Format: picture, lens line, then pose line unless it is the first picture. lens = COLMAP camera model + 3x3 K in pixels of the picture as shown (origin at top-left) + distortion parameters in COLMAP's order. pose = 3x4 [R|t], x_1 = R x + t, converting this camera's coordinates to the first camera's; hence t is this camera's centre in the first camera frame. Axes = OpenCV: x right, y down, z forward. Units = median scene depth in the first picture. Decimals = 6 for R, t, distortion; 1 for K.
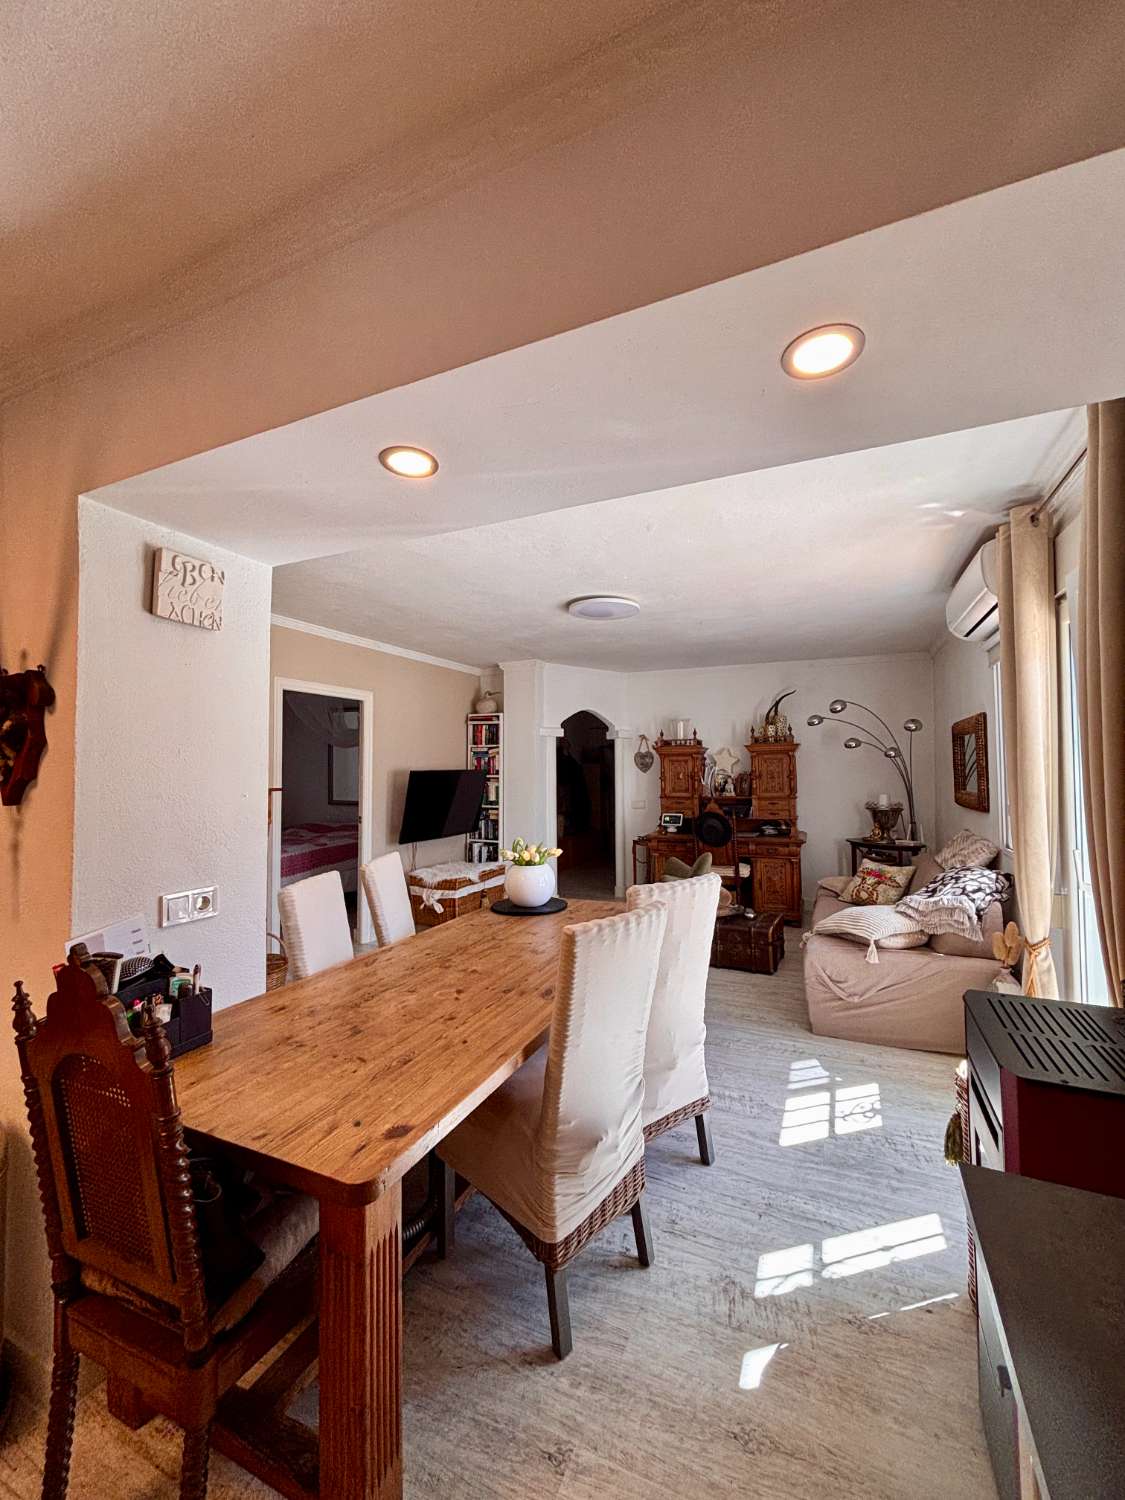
lens RADIAL K [[609.3, 0, 562.4], [0, 609.3, 751.0], [0, 0, 1]] dist [-0.002338, -0.000494]
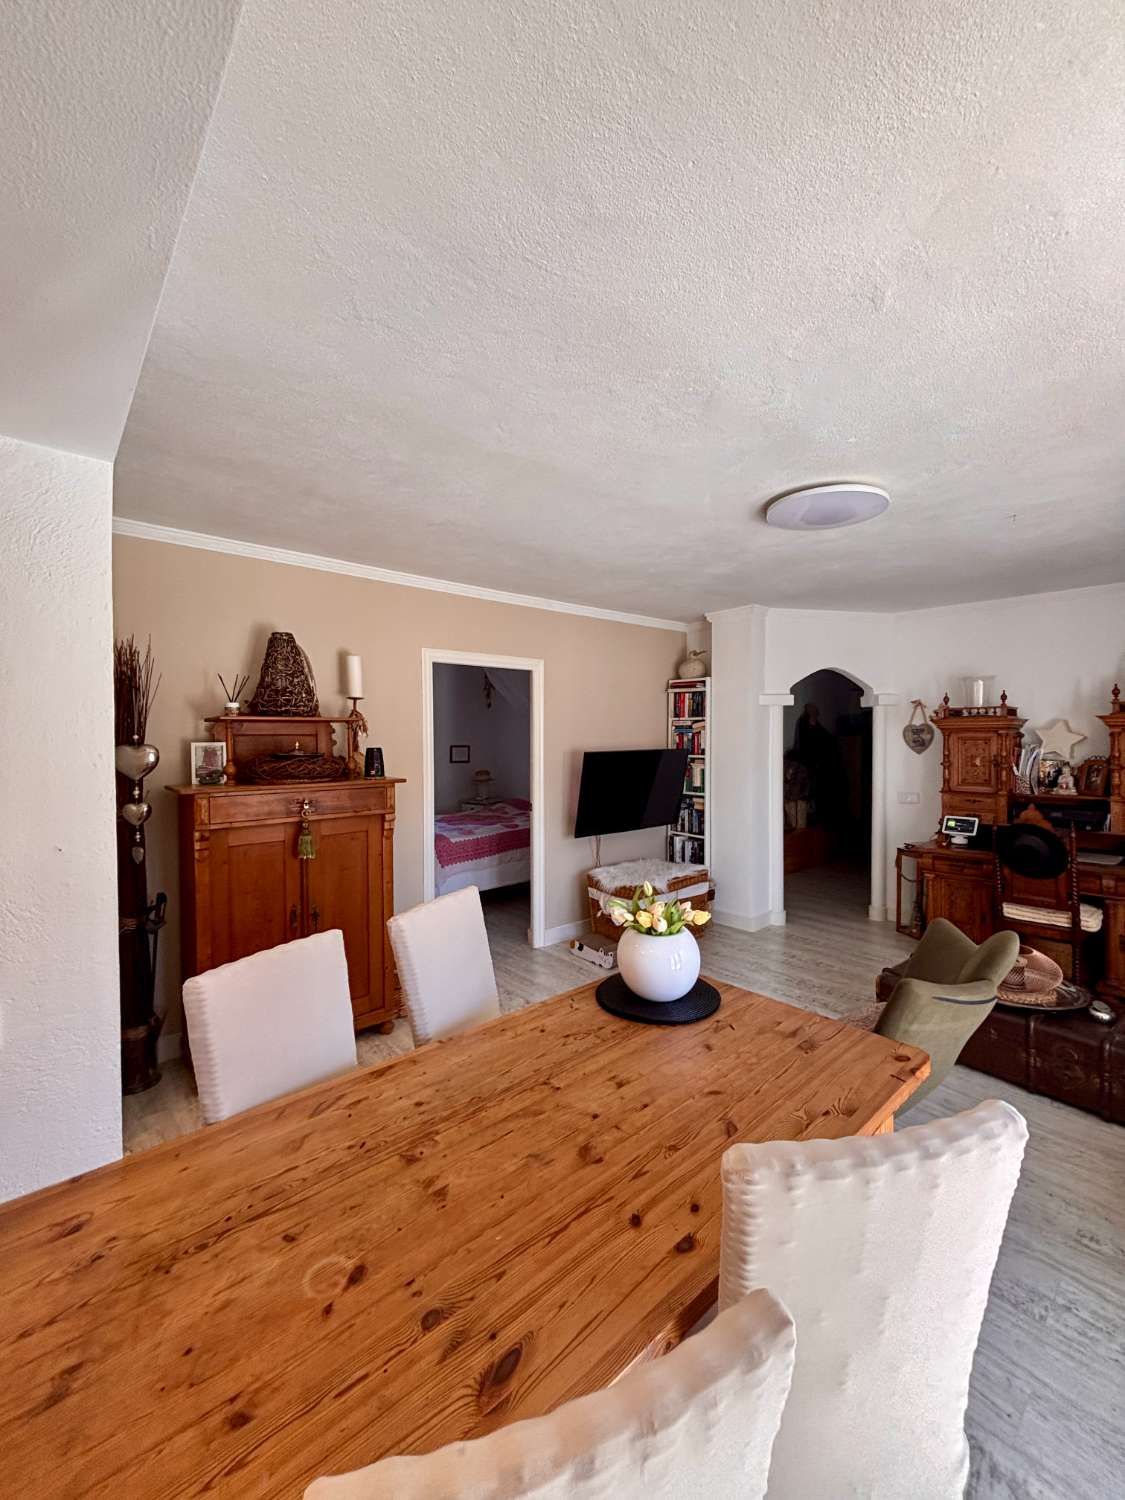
lens RADIAL K [[609.3, 0, 558.6], [0, 609.3, 746.1], [0, 0, 1]] dist [-0.002338, -0.000494]
pose [[0.909260, 0.014266, -0.415984, 0.053070], [0.008789, 0.998532, 0.053455, -0.016943], [0.416136, -0.052261, 0.907799, 0.193705]]
